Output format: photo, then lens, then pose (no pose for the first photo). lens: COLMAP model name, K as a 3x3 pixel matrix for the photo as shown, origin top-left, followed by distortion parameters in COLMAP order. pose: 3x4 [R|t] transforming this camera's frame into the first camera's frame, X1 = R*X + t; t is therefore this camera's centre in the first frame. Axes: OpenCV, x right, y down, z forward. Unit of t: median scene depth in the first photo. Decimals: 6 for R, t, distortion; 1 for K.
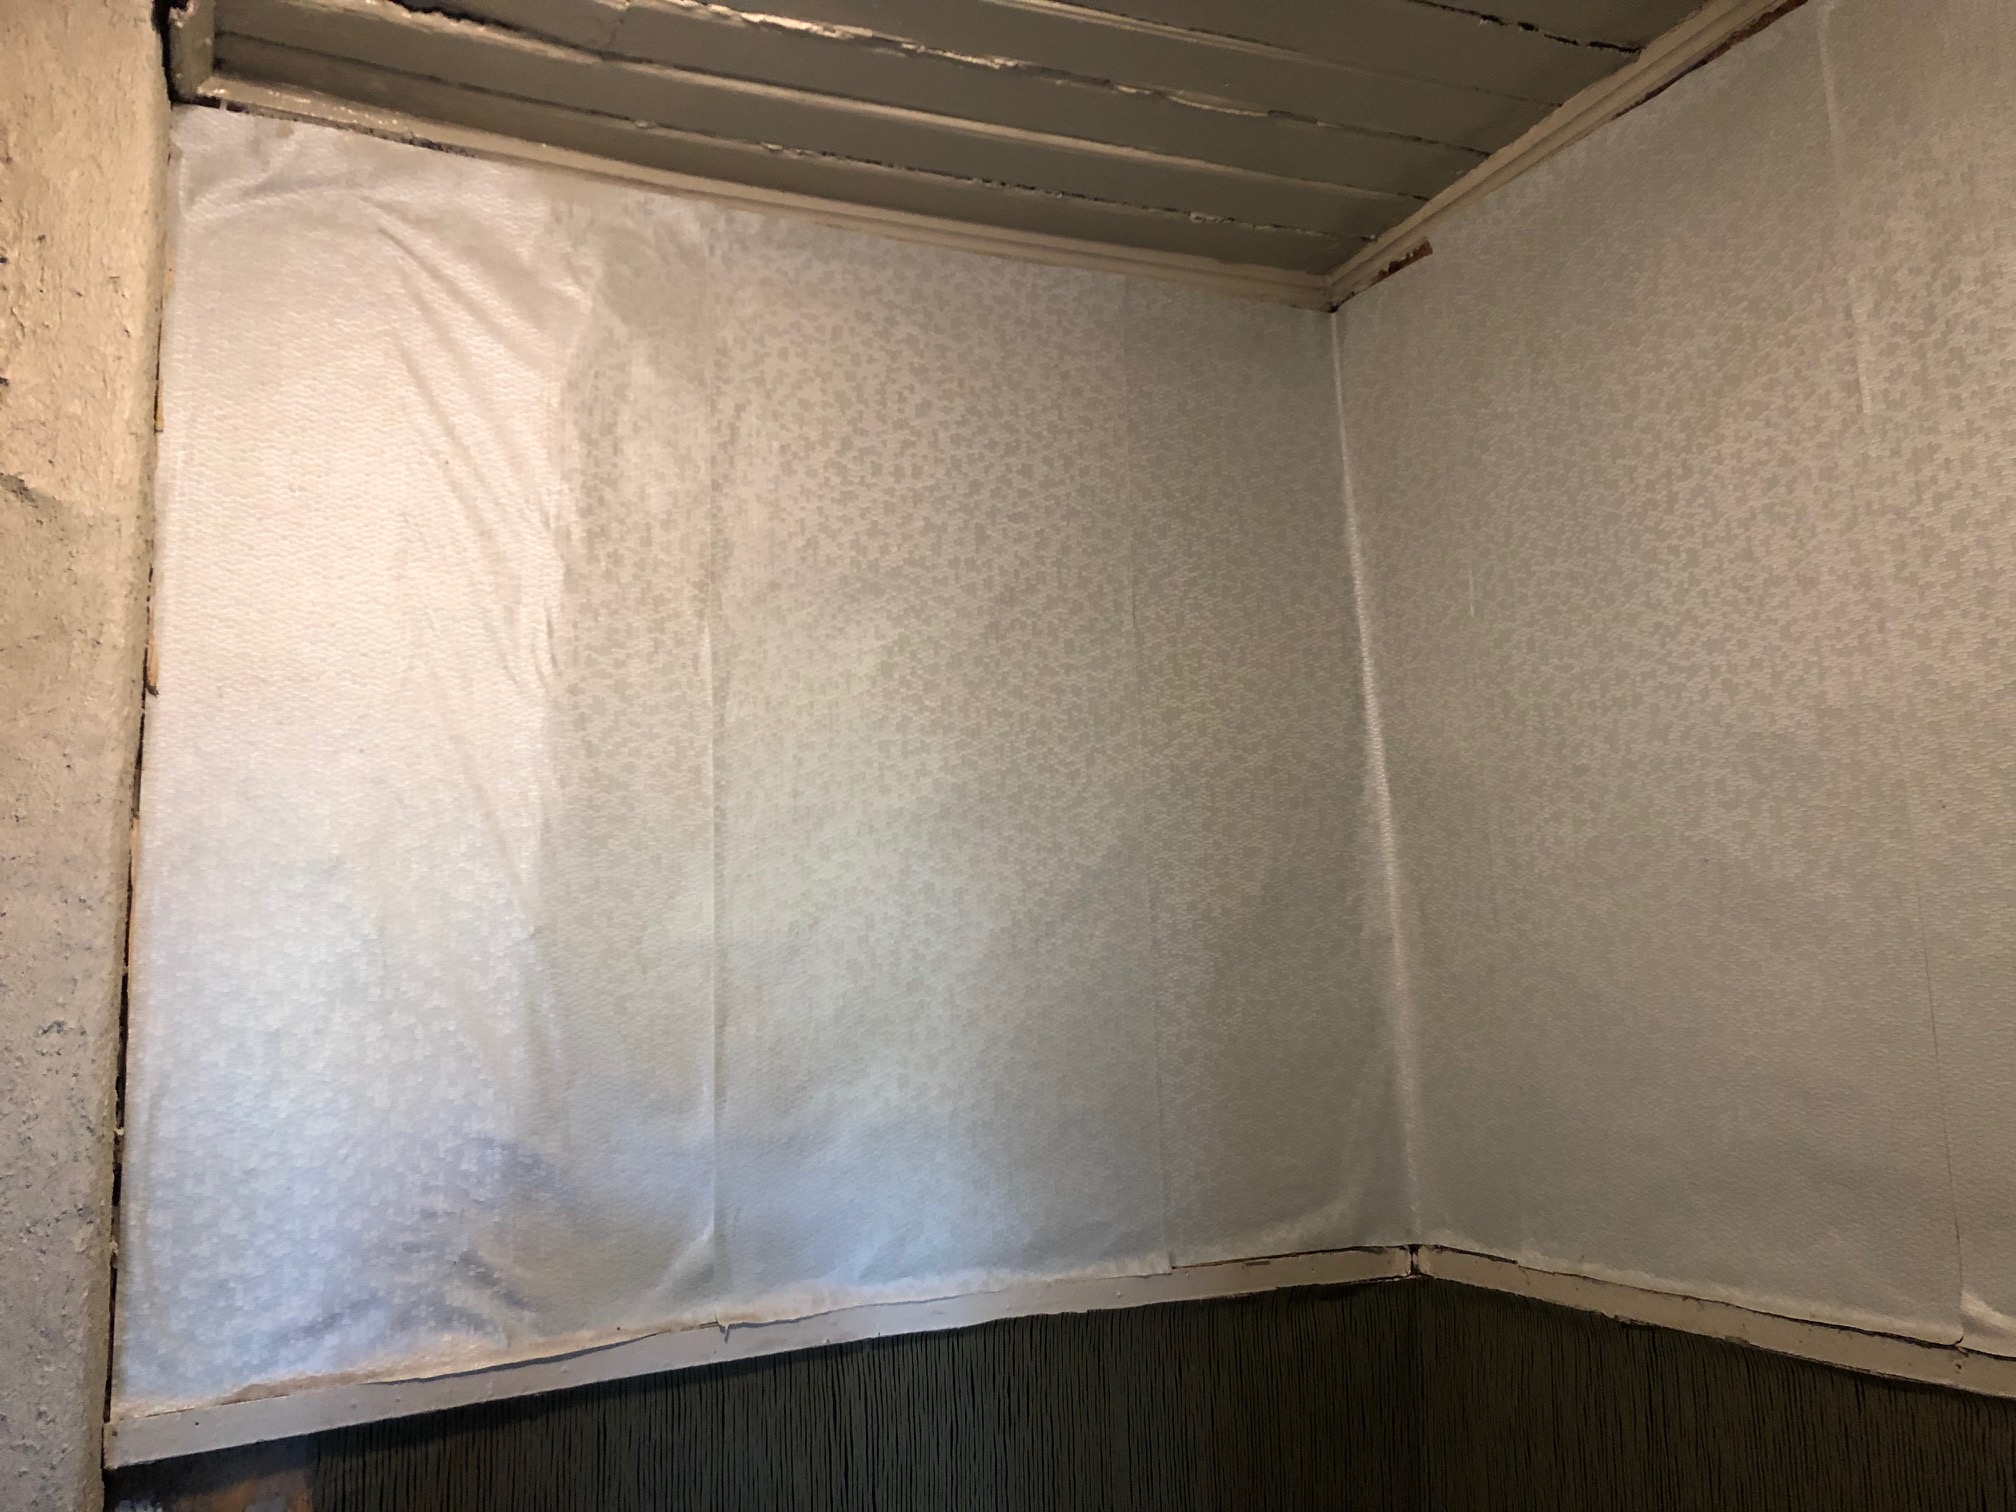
lens RADIAL K [[1635.7, 0, 1012.5], [0, 1635.7, 754.1], [0, 0, 1]] dist [0.037871, -0.025930]
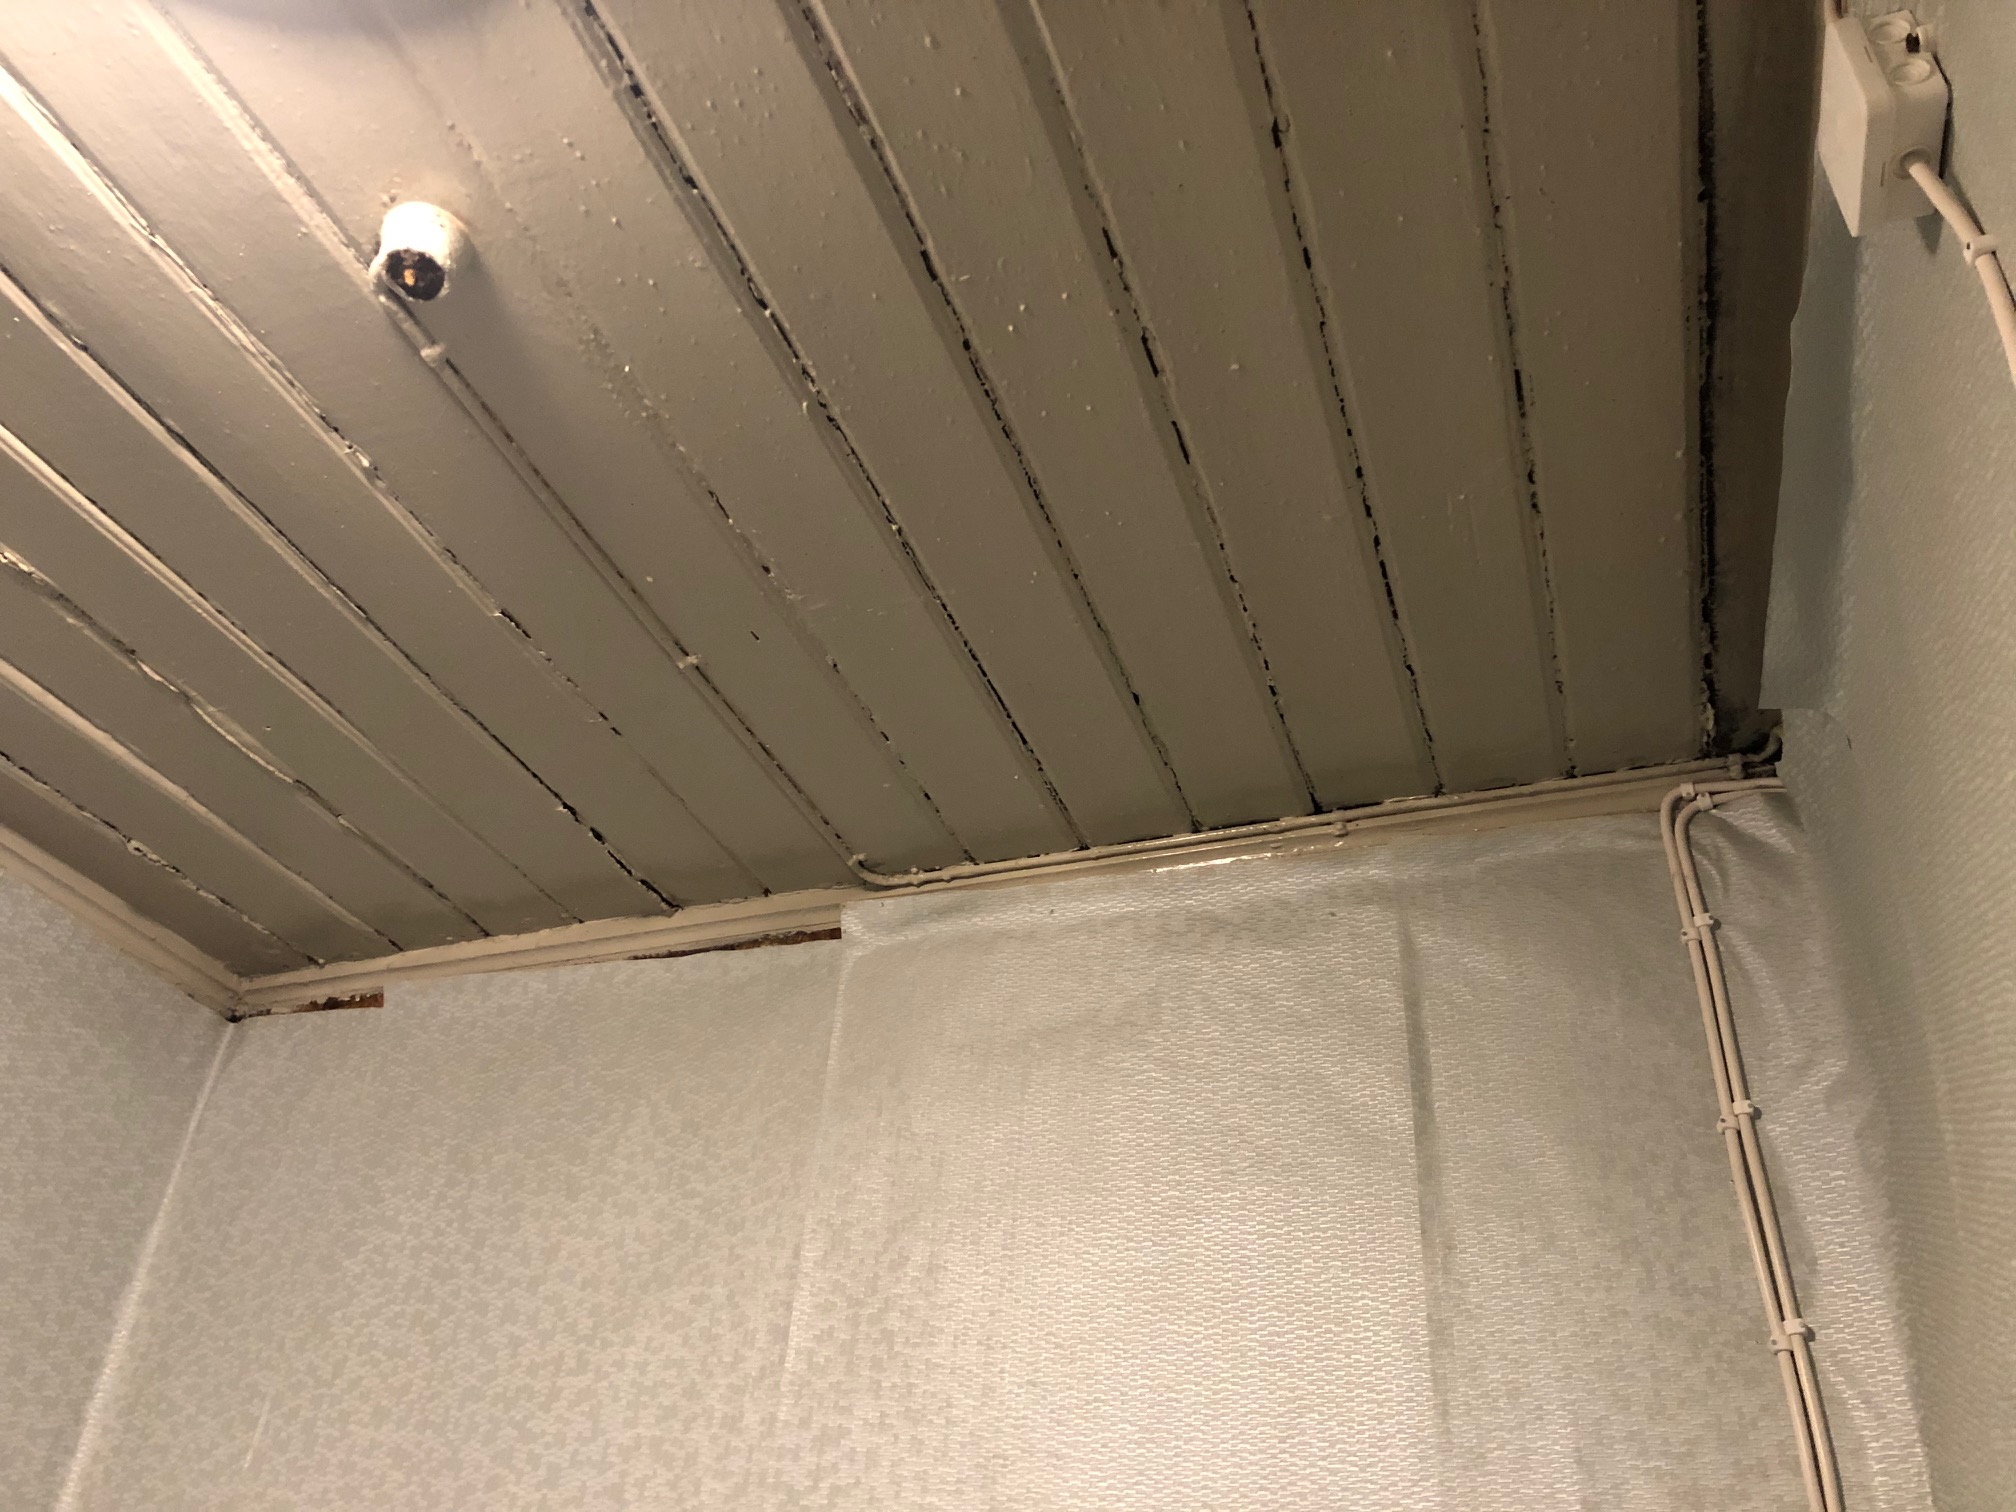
lens RADIAL K [[1635.7, 0, 1002.8], [0, 1635.7, 758.4], [0, 0, 1]] dist [0.037871, -0.025930]
pose [[0.703844, 0.480115, 0.523539, -0.044441], [-0.190101, 0.837438, -0.512406, -0.048599], [-0.684445, 0.261129, 0.680696, 0.226146]]
